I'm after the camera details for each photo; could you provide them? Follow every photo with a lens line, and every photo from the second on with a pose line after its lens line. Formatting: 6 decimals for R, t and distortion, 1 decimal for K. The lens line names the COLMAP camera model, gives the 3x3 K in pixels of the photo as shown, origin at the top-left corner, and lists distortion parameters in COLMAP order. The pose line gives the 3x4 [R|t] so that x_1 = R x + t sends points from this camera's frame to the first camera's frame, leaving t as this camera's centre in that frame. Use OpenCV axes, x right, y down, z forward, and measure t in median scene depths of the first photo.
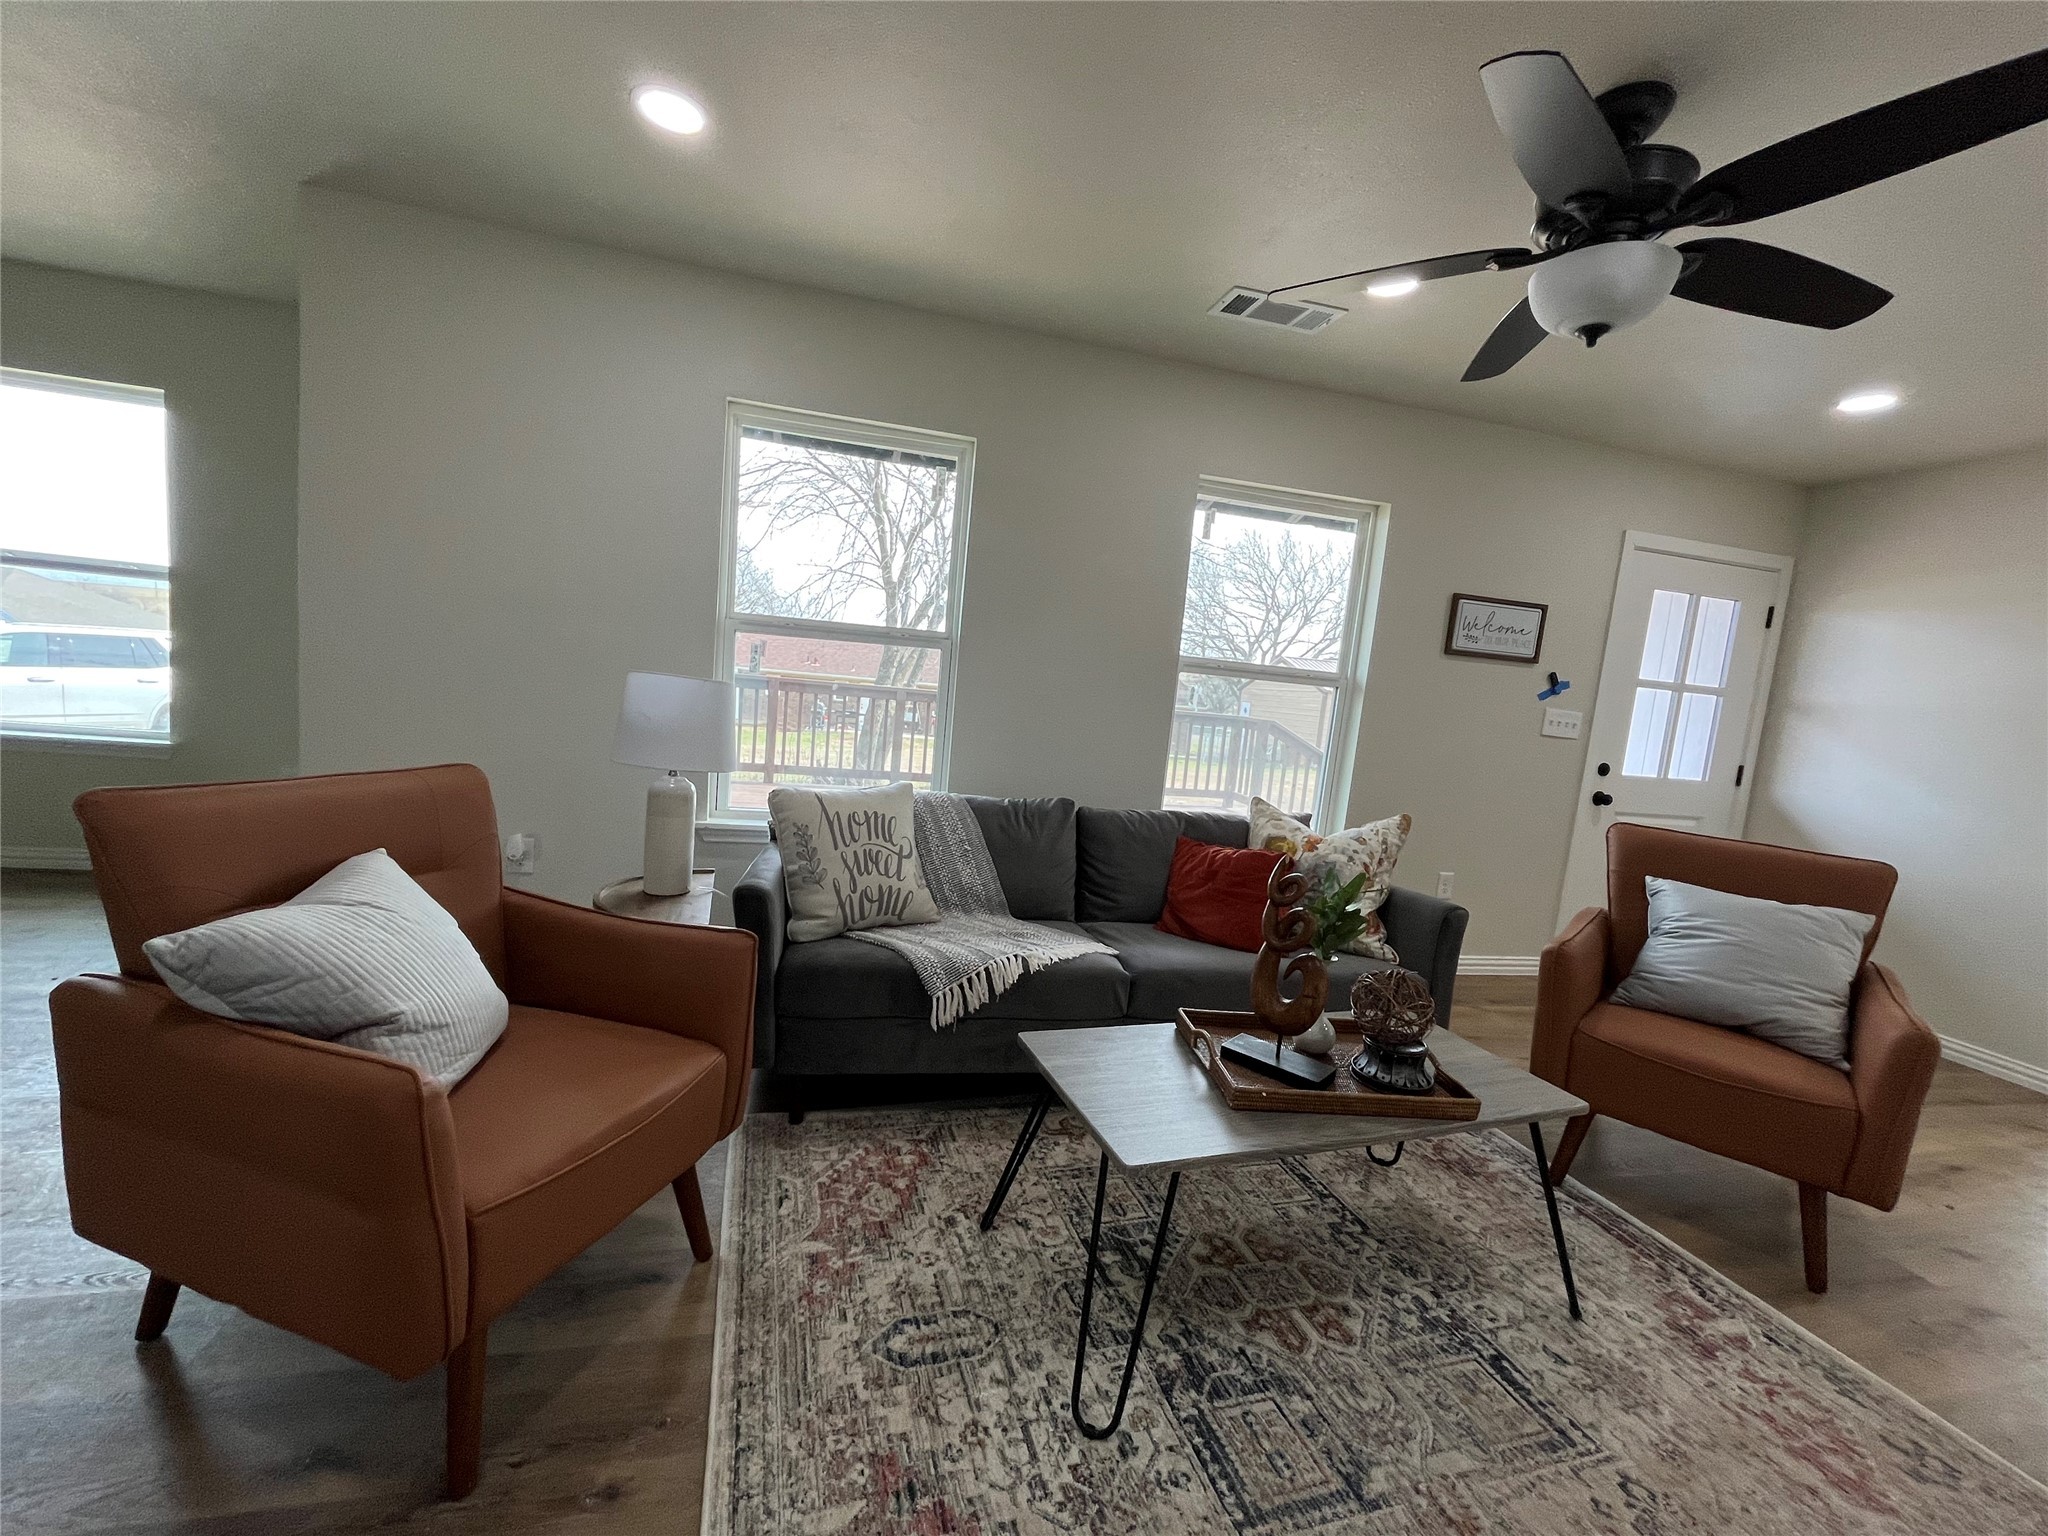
lens RADIAL K [[829.1, 0, 1024.3], [0, 829.1, 768.7], [0, 0, 1]] dist [-0.003794, -0.000442]
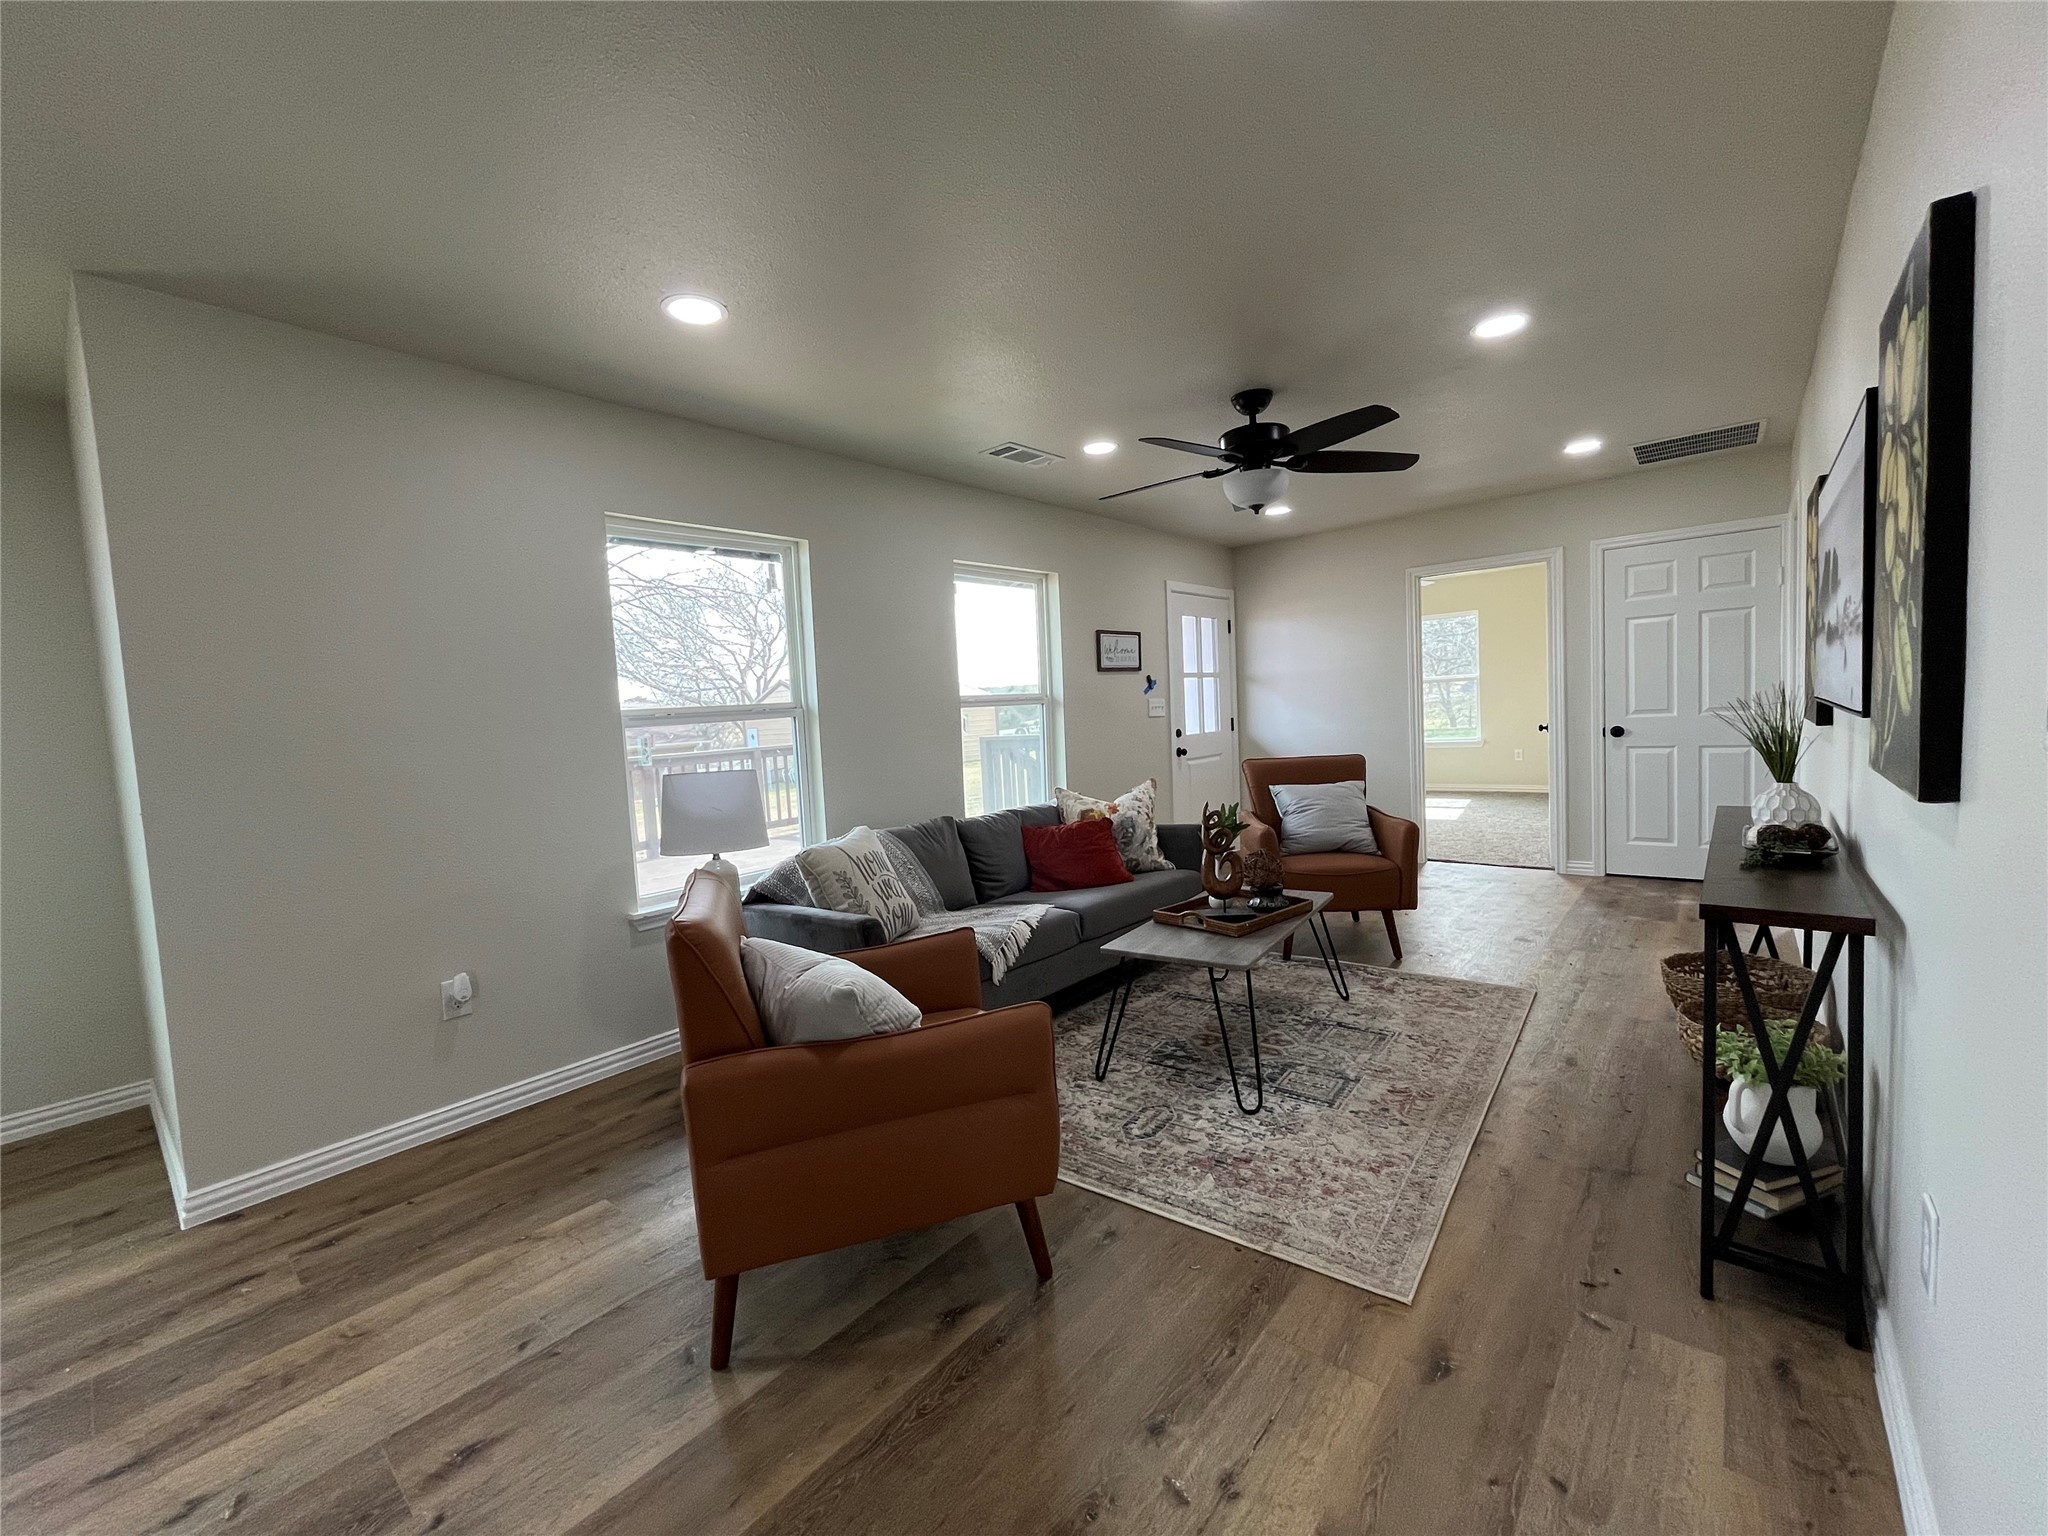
lens RADIAL K [[829.1, 0, 1026.7], [0, 829.1, 767.6], [0, 0, 1]] dist [-0.003794, -0.000442]
pose [[0.804226, -0.176446, 0.567527, -0.622115], [0.191262, 0.980952, 0.033949, -0.063559], [-0.562707, 0.081244, 0.822655, -0.161024]]
